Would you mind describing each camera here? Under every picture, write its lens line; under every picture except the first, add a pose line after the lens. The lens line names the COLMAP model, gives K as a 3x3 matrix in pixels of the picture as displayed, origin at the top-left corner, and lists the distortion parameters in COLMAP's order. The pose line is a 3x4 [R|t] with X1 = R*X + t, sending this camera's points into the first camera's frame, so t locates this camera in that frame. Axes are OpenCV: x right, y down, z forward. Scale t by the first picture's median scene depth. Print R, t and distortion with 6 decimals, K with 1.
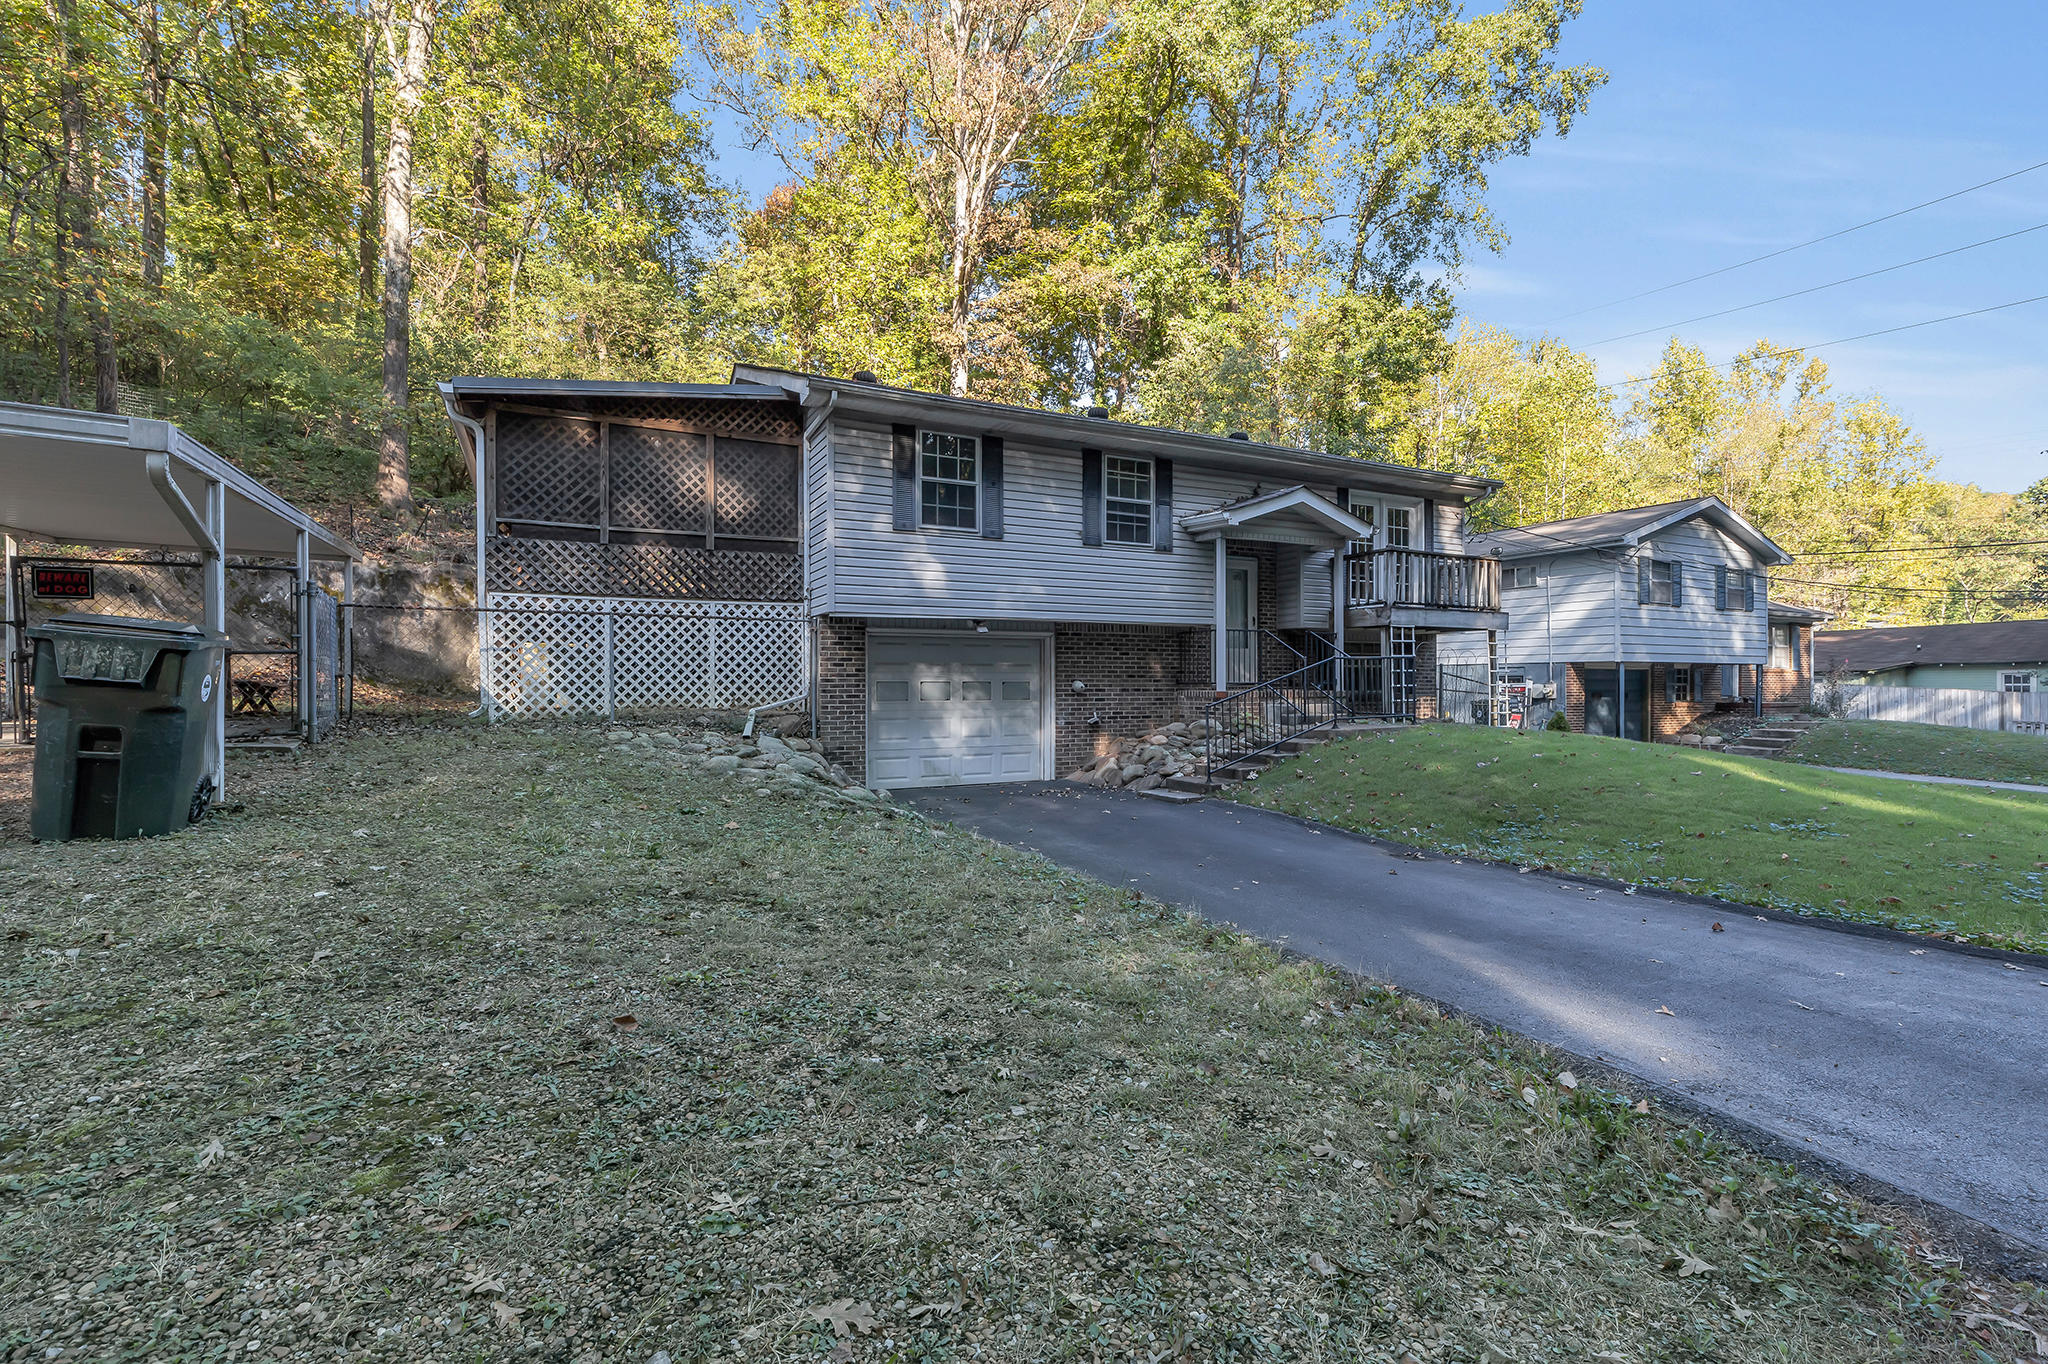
lens RADIAL K [[920.1, 0, 1021.9], [0, 920.1, 684.0], [0, 0, 1]] dist [0.010655, -0.002165]
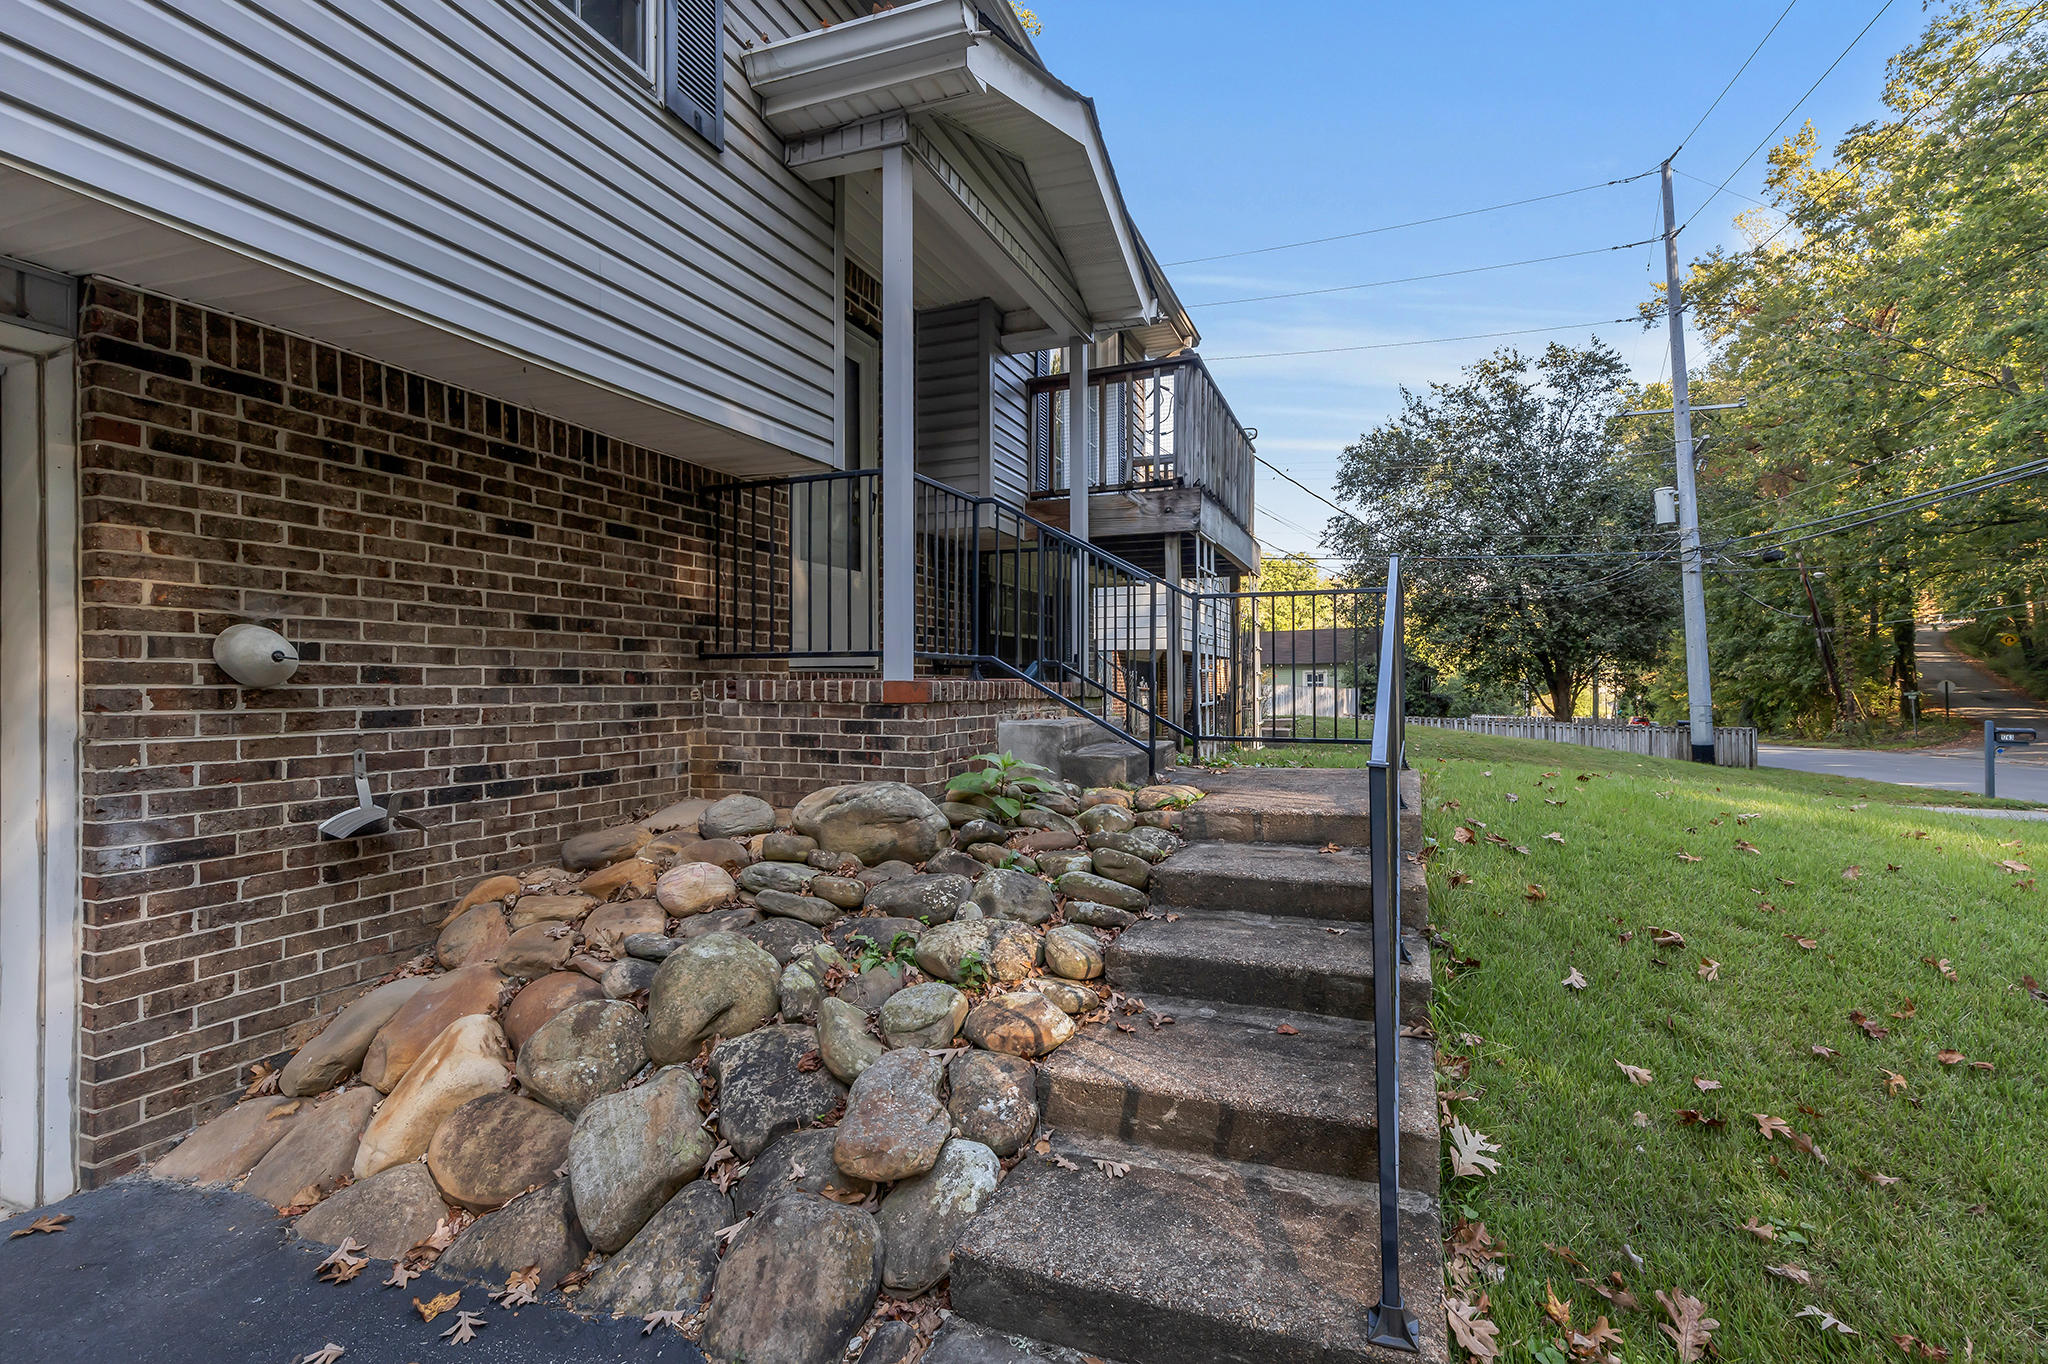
lens RADIAL K [[920.1, 0, 1042.1], [0, 920.1, 679.4], [0, 0, 1]] dist [0.010655, -0.002165]
pose [[0.752833, 0.001048, 0.658211, 0.060239], [0.003828, 0.999975, -0.005970, 0.010475], [-0.658200, 0.007014, 0.752810, 0.779869]]
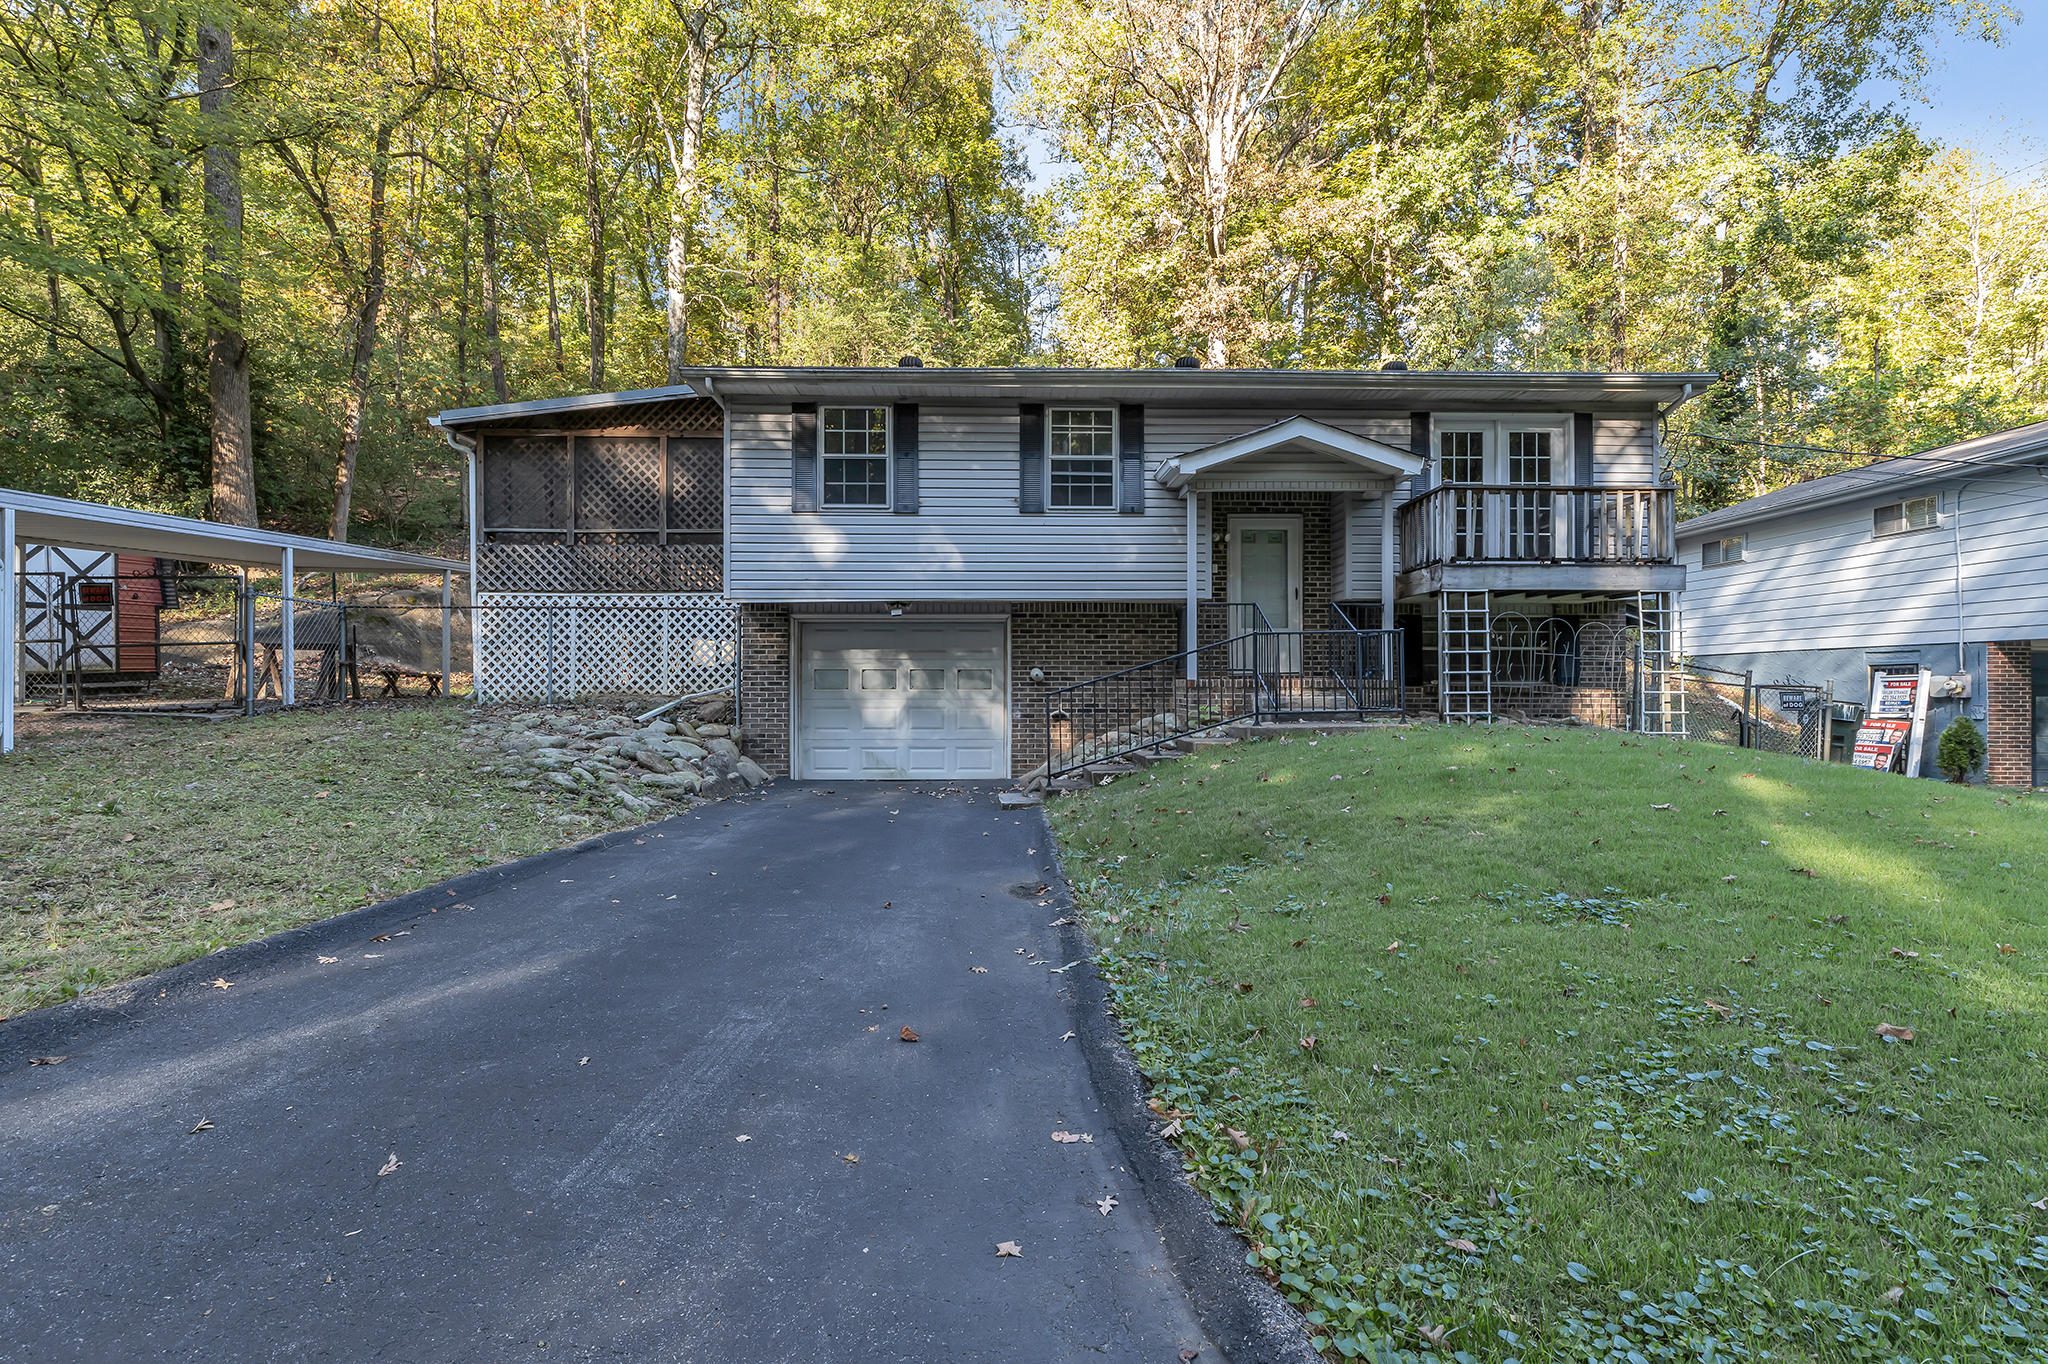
lens RADIAL K [[920.1, 0, 1031.0], [0, 920.1, 682.9], [0, 0, 1]] dist [0.010655, -0.002165]
pose [[0.900731, 0.000373, -0.434376, 0.460310], [-0.000733, 1.000000, -0.000662, 0.011961], [0.434376, 0.000915, 0.900731, 0.210491]]
